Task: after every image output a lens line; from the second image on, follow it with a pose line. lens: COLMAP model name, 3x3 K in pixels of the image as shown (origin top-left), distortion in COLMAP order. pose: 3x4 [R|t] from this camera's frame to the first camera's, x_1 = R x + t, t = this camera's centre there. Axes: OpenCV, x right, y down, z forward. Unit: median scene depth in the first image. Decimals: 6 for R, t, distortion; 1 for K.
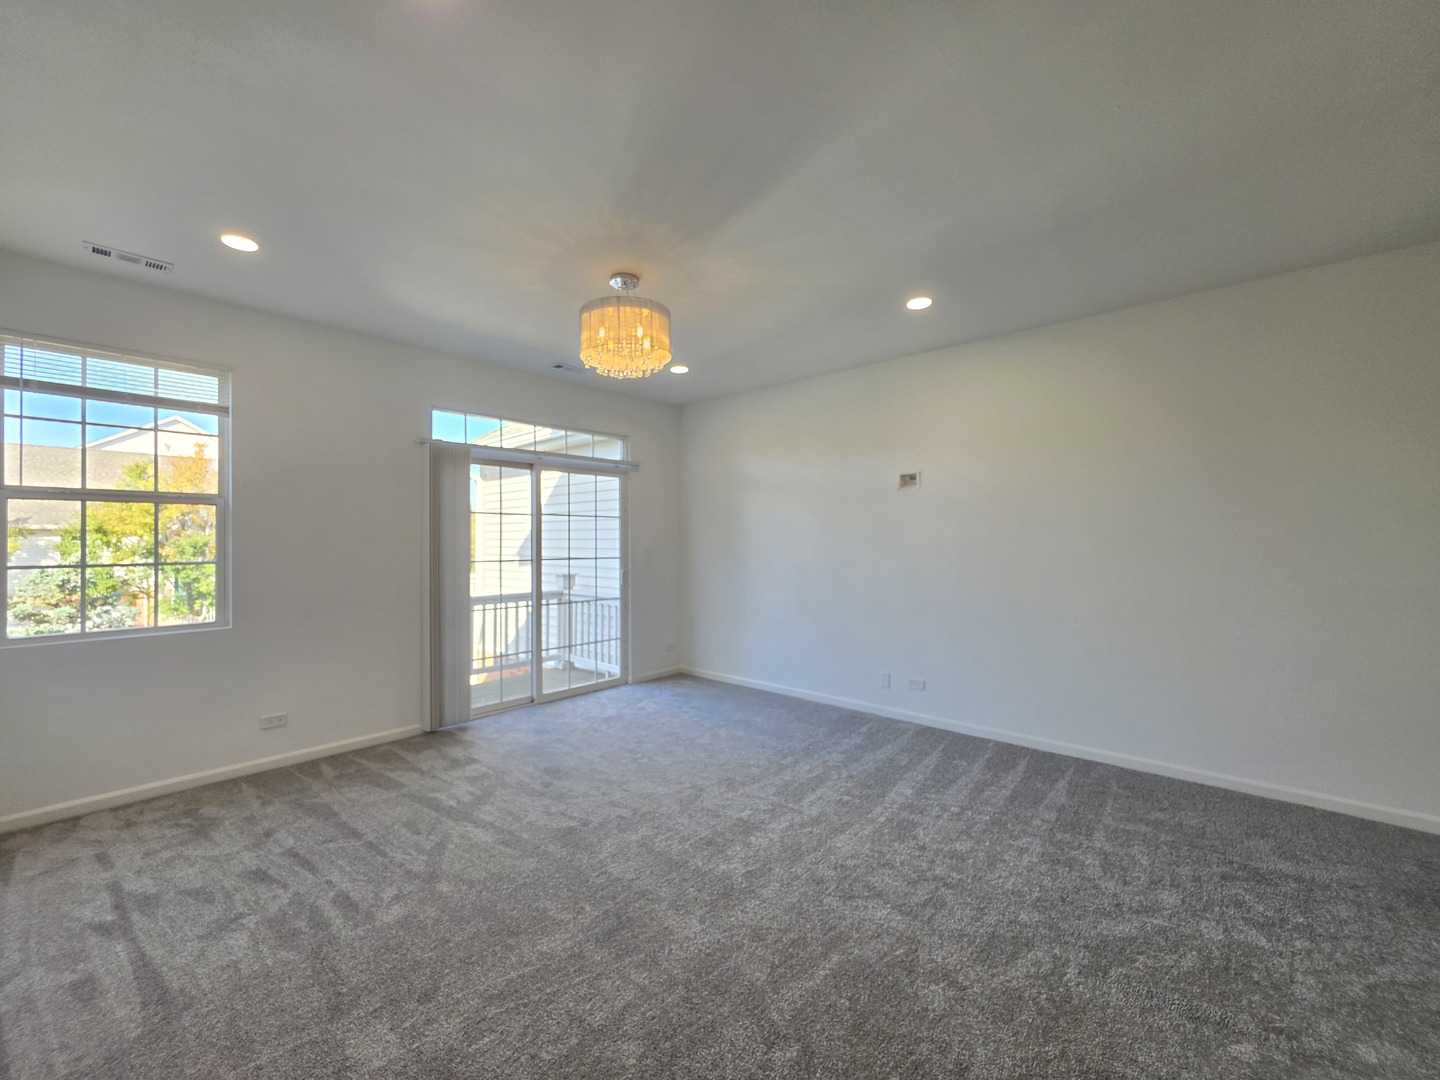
lens RADIAL K [[586.8, 0, 688.9], [0, 586.8, 539.6], [0, 0, 1]] dist [-0.000374, -0.000047]
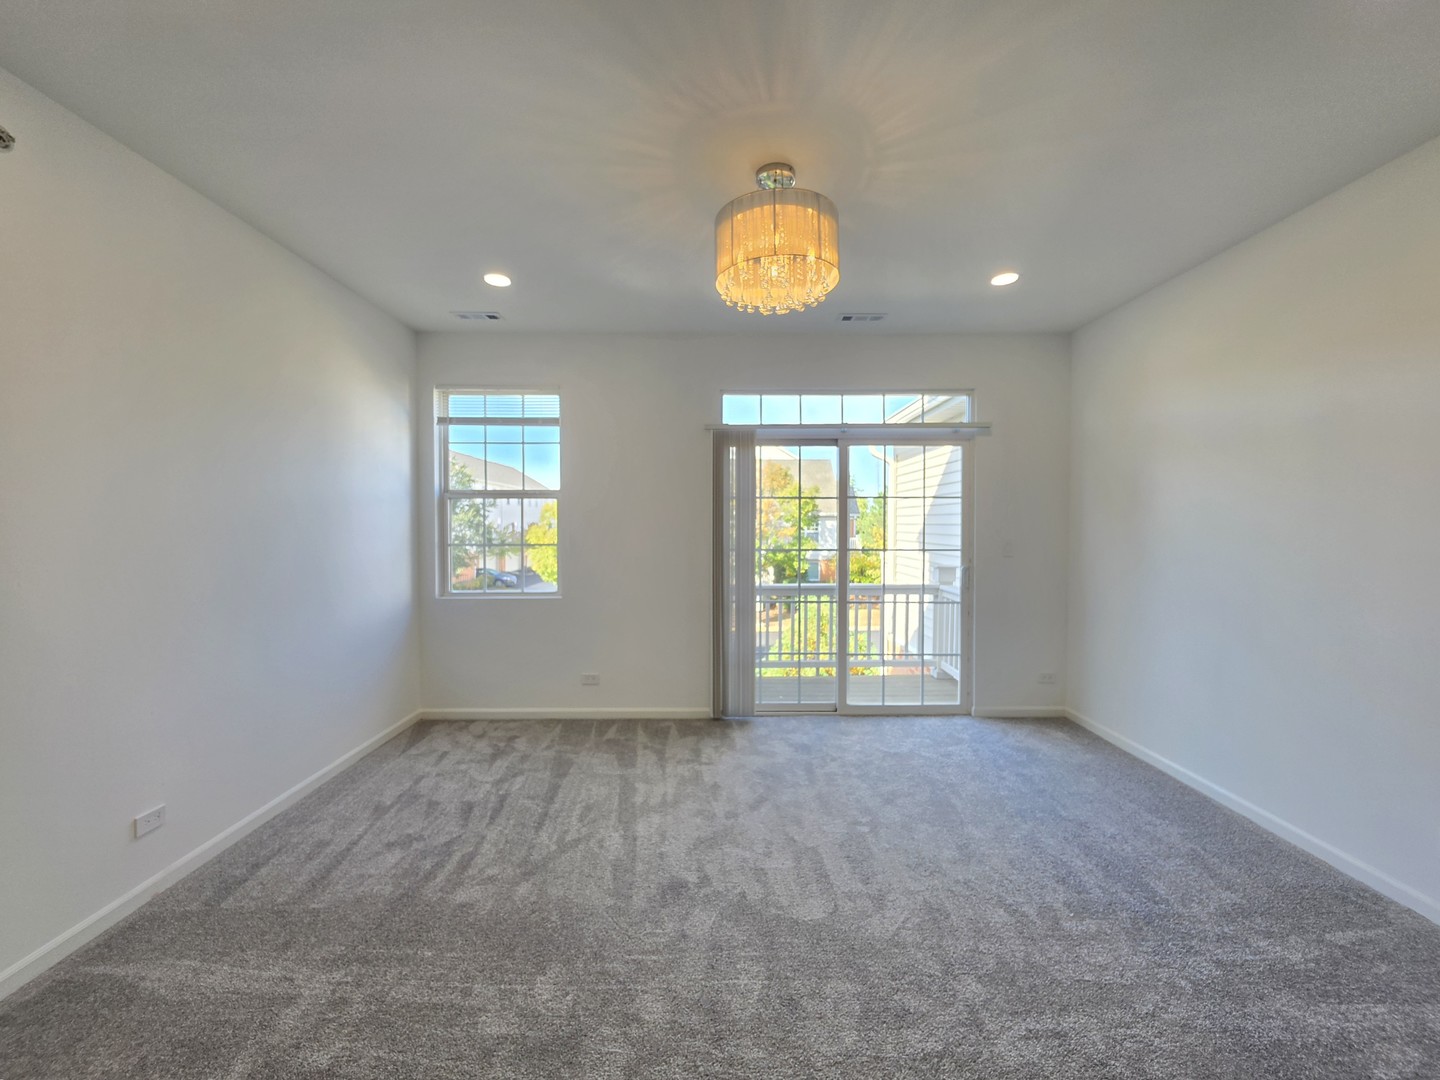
lens RADIAL K [[582.2, 0, 718.9], [0, 582.2, 534.5], [0, 0, 1]] dist [-0.001533, -0.000345]
pose [[0.697750, 0.014382, -0.716197, 0.310794], [-0.000196, 0.999802, 0.019886, -0.006359], [0.716342, -0.013735, 0.697615, 0.364859]]
